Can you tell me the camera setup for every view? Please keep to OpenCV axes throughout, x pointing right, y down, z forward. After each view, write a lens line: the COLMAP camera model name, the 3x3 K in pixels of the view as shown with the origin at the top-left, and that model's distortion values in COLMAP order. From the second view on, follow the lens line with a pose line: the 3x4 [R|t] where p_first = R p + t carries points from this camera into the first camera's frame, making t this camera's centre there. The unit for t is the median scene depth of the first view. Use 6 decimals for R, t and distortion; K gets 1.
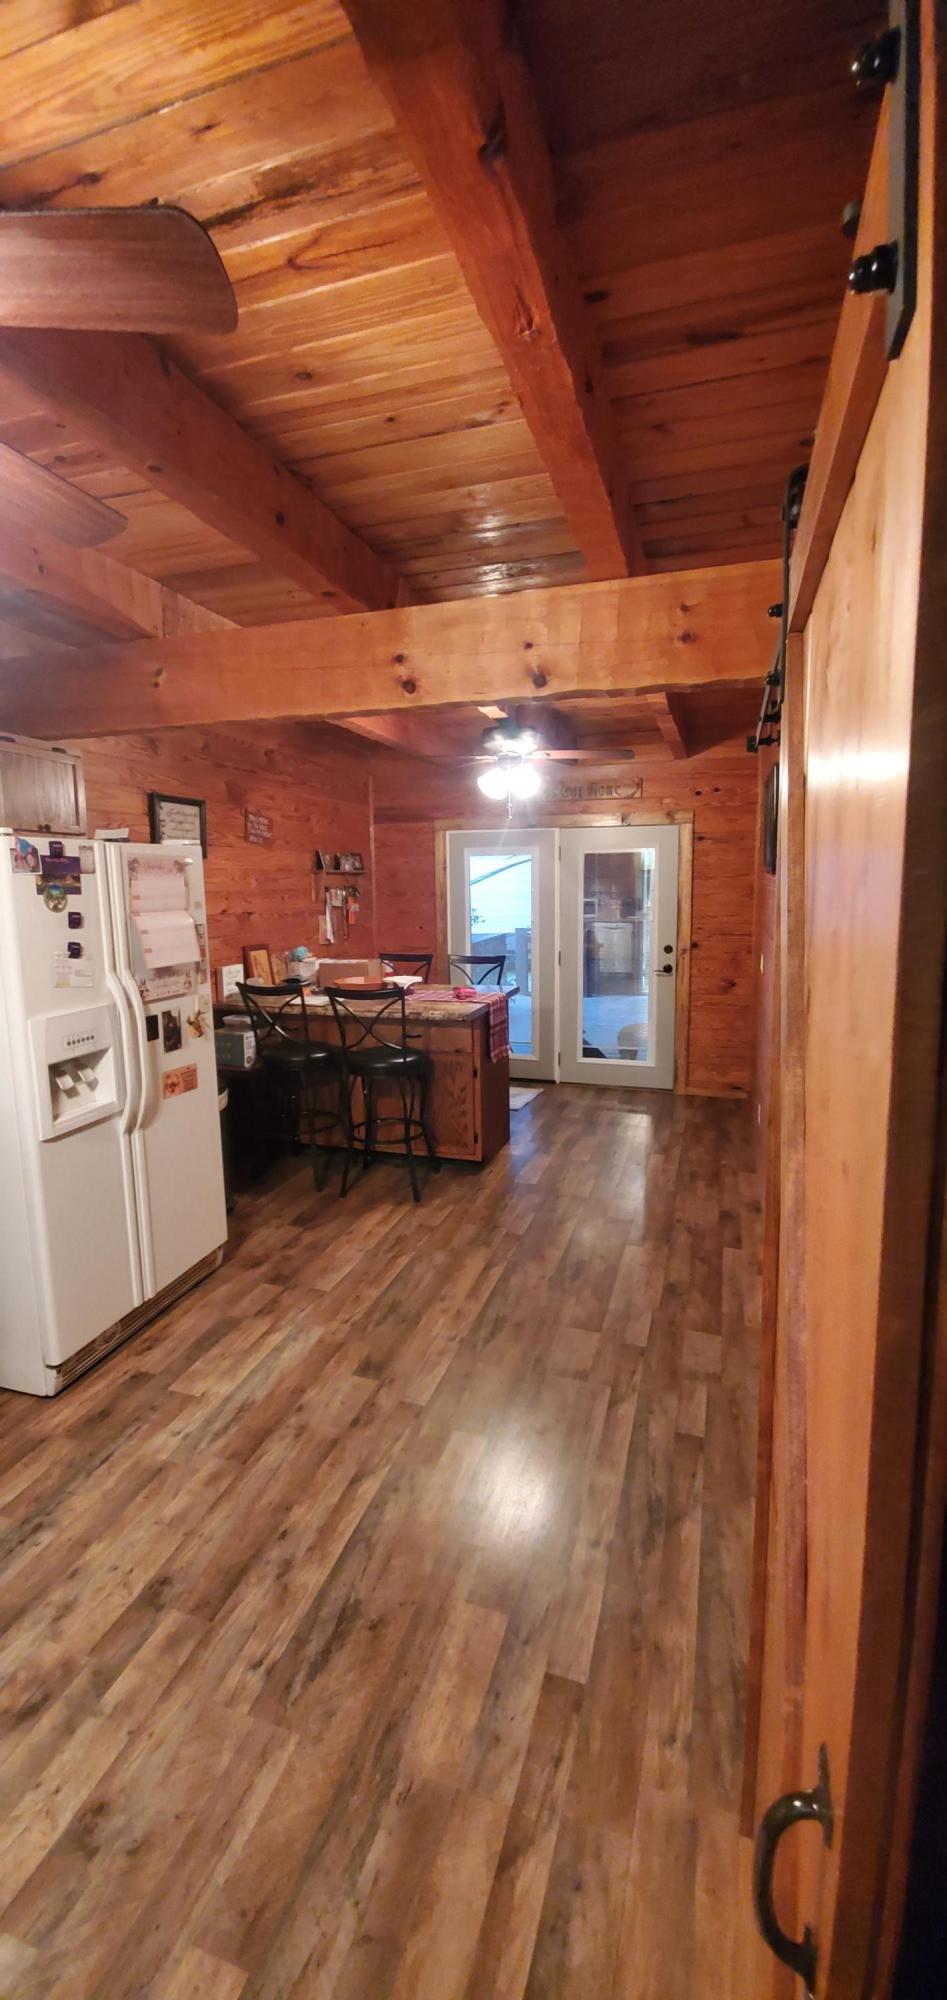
lens RADIAL K [[789.3, 0, 468.7], [0, 789.3, 987.3], [0, 0, 1]] dist [0.014547, -0.019626]
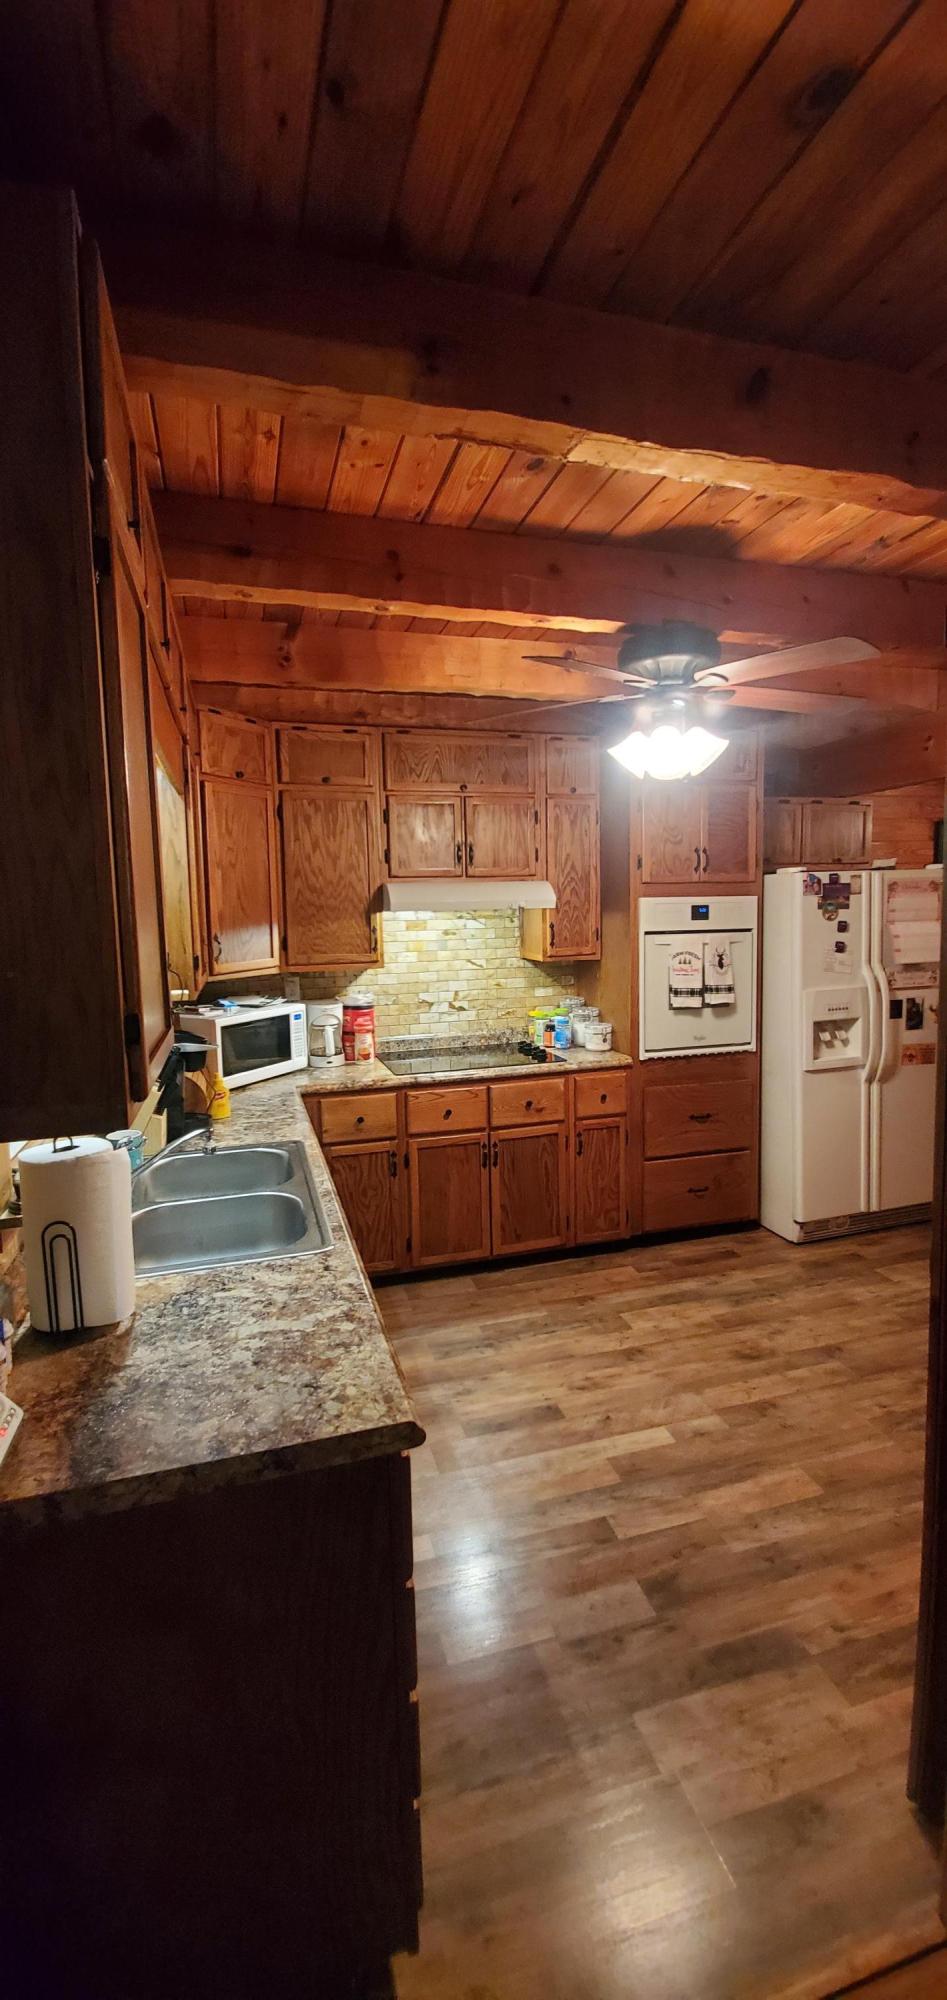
lens RADIAL K [[808.5, 0, 469.0], [0, 808.5, 993.1], [0, 0, 1]] dist [0.021842, -0.020746]
pose [[0.571585, 0.080971, -0.816538, 0.328458], [-0.085935, 0.995554, 0.038568, 0.037551], [0.816030, 0.048125, 0.576002, -0.403996]]
